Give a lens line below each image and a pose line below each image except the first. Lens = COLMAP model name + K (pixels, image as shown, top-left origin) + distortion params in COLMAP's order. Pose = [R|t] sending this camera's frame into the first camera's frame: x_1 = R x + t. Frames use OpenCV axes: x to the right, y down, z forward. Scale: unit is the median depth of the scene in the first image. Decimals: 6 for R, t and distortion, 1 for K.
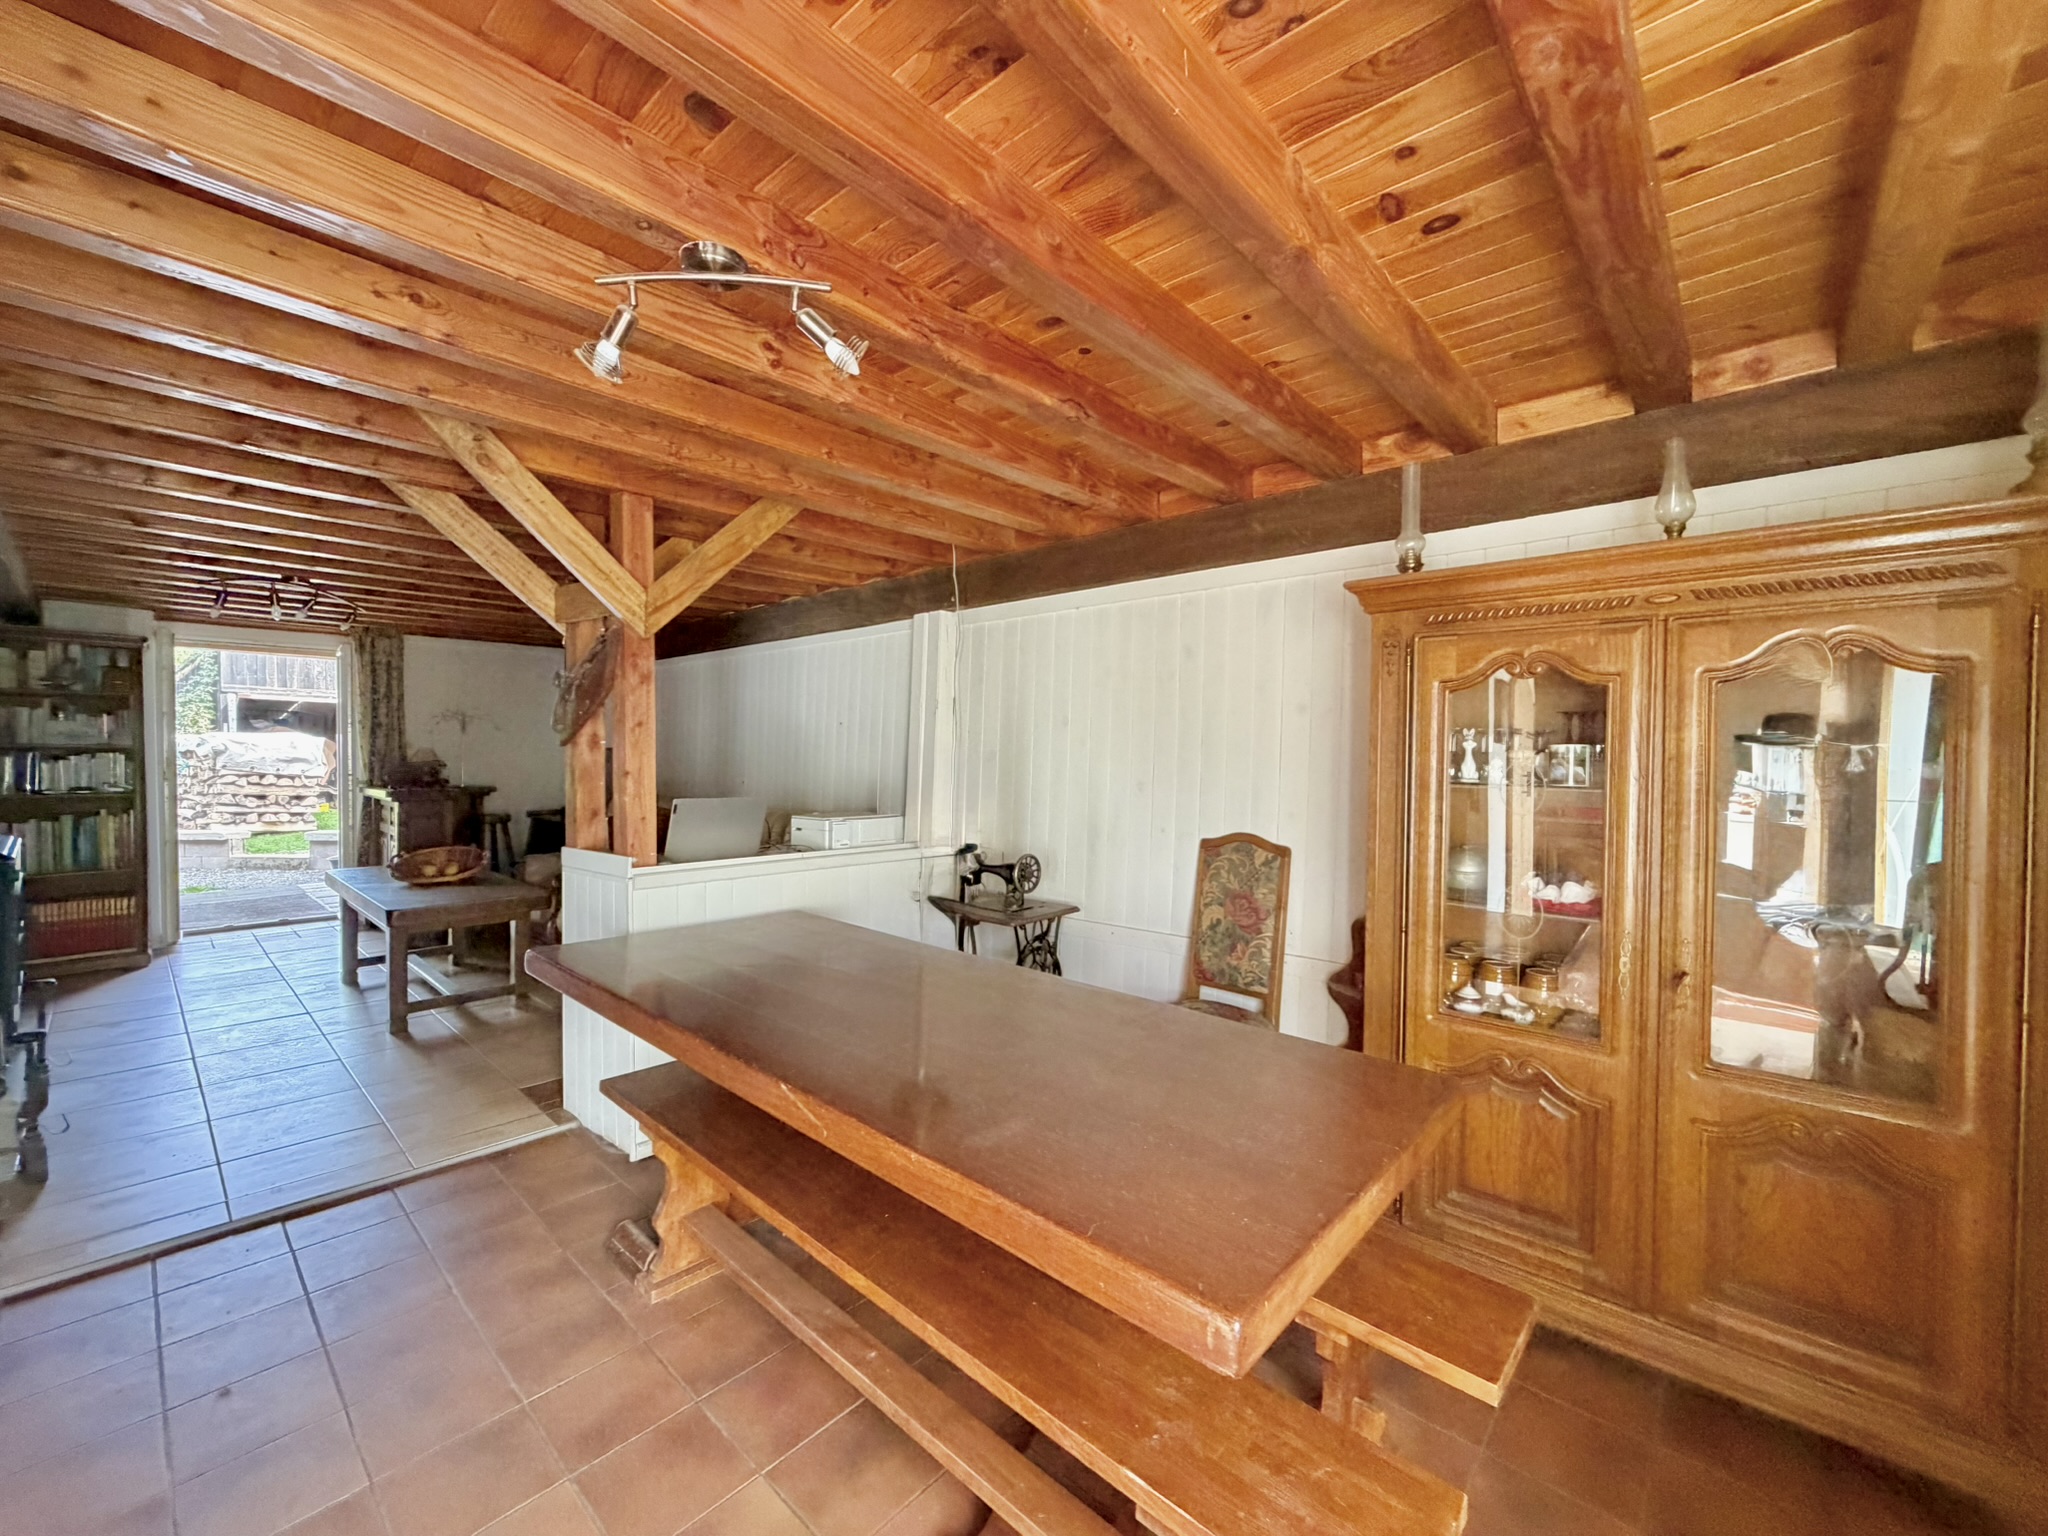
lens RADIAL K [[819.5, 0, 1024.0], [0, 819.5, 768.0], [0, 0, 1]] dist [-0.001532, -0.000266]
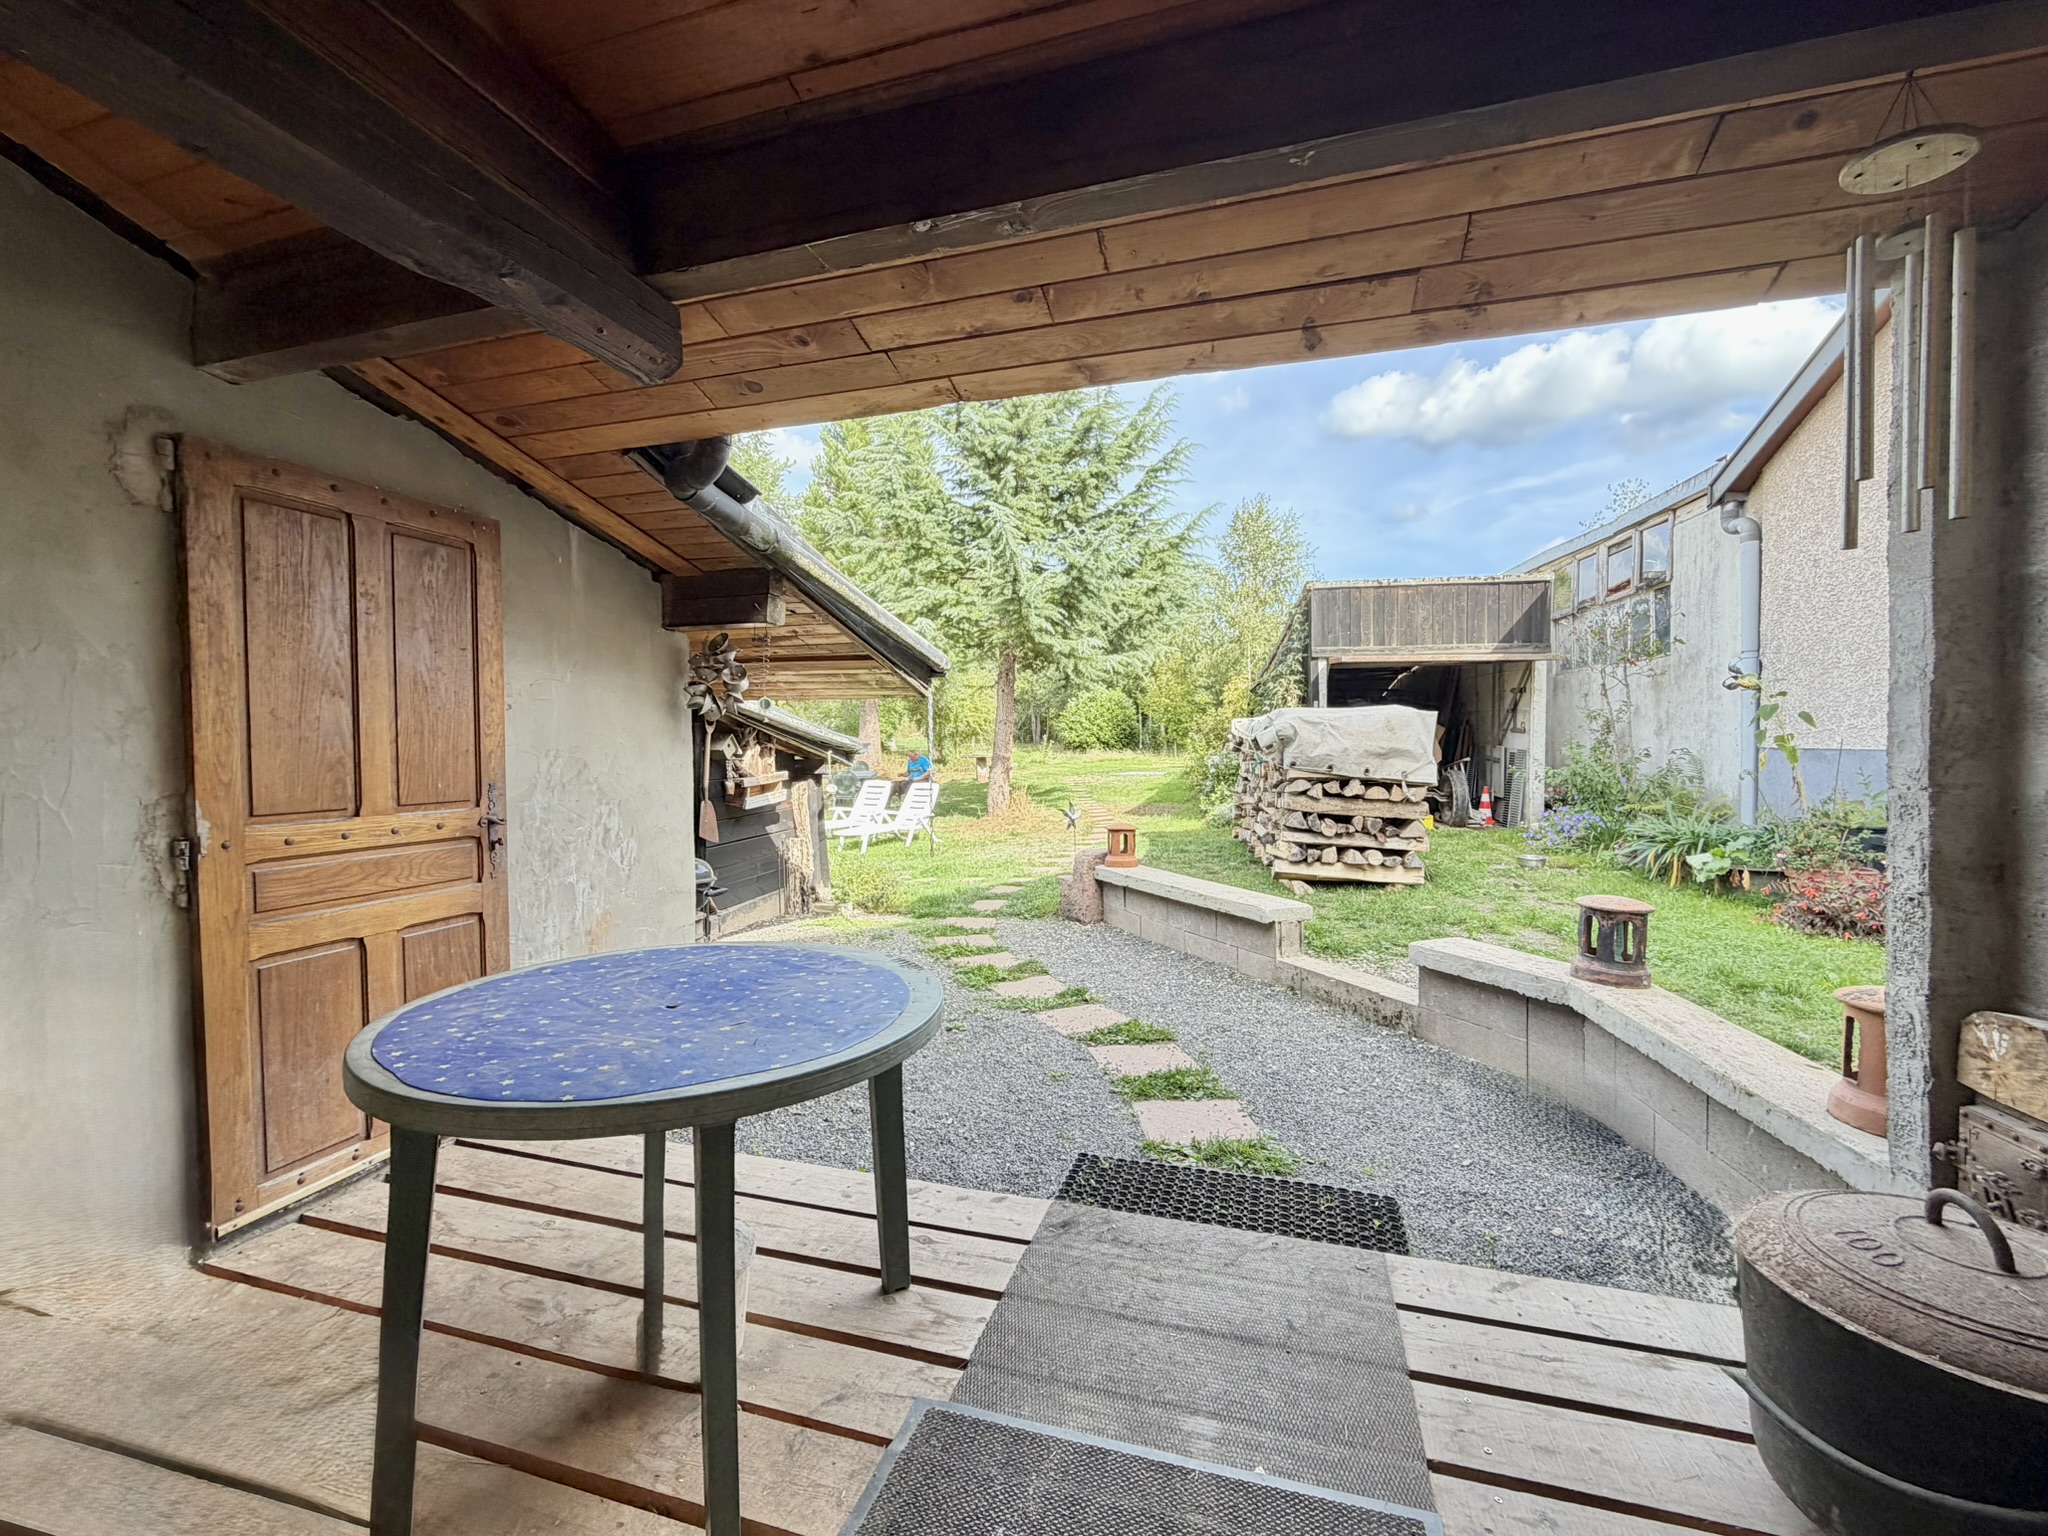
lens RADIAL K [[848.2, 0, 1024.0], [0, 848.2, 768.0], [0, 0, 1]] dist [0.000064, -0.000046]
pose [[0.422498, 0.019370, -0.906157, -0.494454], [-0.006220, 0.999810, 0.018471, -0.008841], [0.906342, -0.002167, 0.422539, 0.552283]]
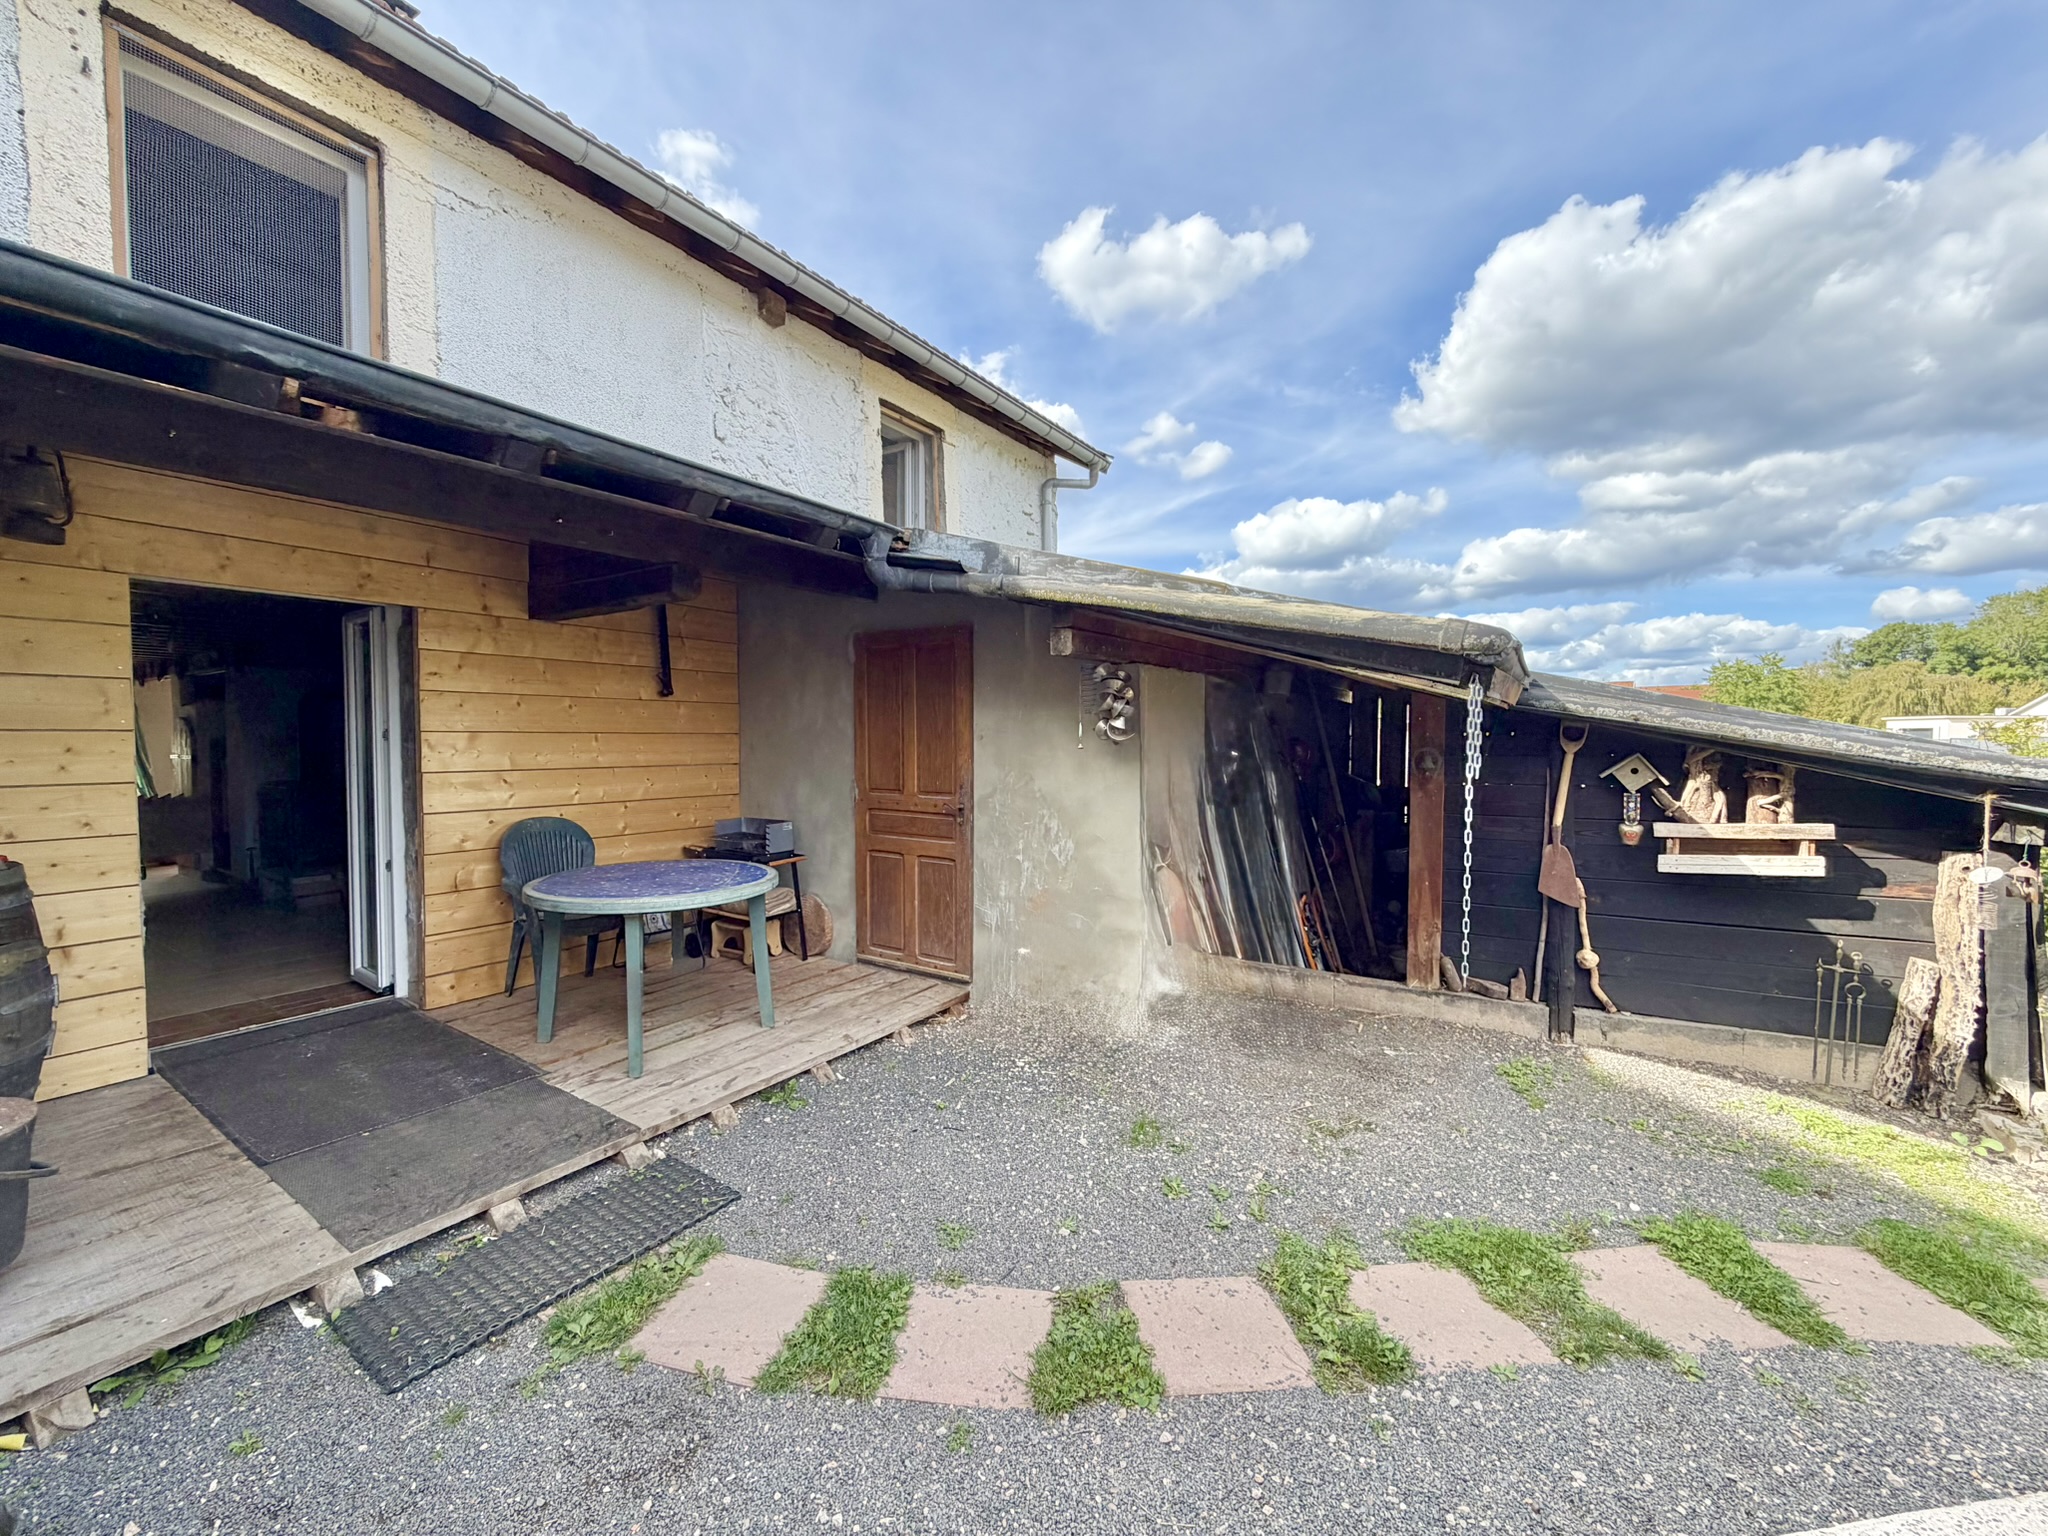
lens RADIAL K [[819.5, 0, 1024.0], [0, 819.5, 768.0], [0, 0, 1]] dist [-0.001532, -0.000266]
pose [[-0.989652, -0.003267, -0.143448, -0.709800], [-0.011679, 0.998258, 0.057837, -0.026357], [0.143009, 0.058914, -0.987966, 0.847144]]
